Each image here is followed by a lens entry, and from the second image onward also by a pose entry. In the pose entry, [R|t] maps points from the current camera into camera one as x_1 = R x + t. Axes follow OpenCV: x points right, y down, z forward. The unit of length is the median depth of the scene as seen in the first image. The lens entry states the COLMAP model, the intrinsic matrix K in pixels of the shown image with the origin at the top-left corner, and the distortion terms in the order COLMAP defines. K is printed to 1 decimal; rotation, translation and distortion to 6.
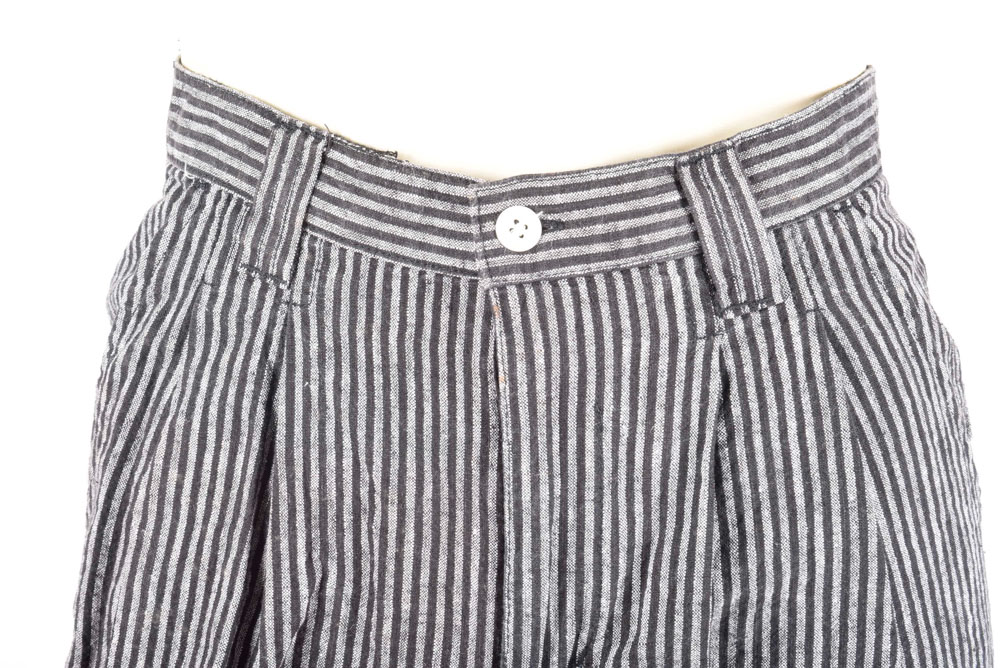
lens RADIAL K [[2344.7, 0, 500.0], [0, 2344.7, 334.0], [0, 0, 1]] dist [0.088063, 0.064073]
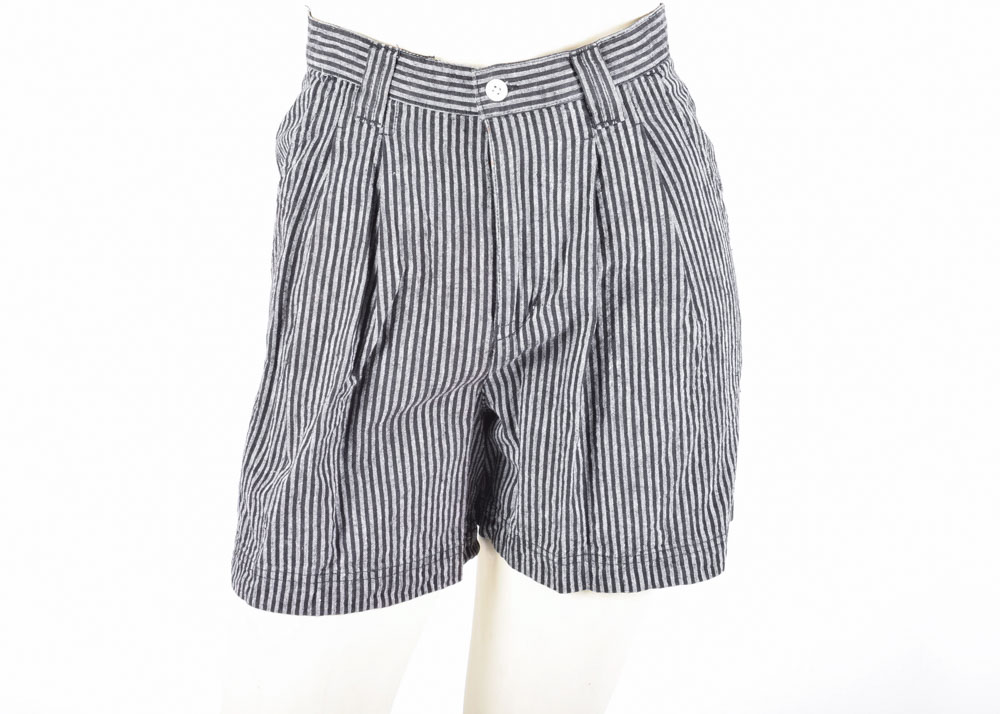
lens RADIAL K [[2248.4, 0, 500.0], [0, 2248.4, 357.0], [0, 0, 1]] dist [0.084893, 0.059863]
pose [[0.996592, -0.054368, 0.062043, -0.121307], [0.051751, 0.997733, 0.043031, 0.101657], [-0.064242, -0.039673, 0.997145, -0.964080]]
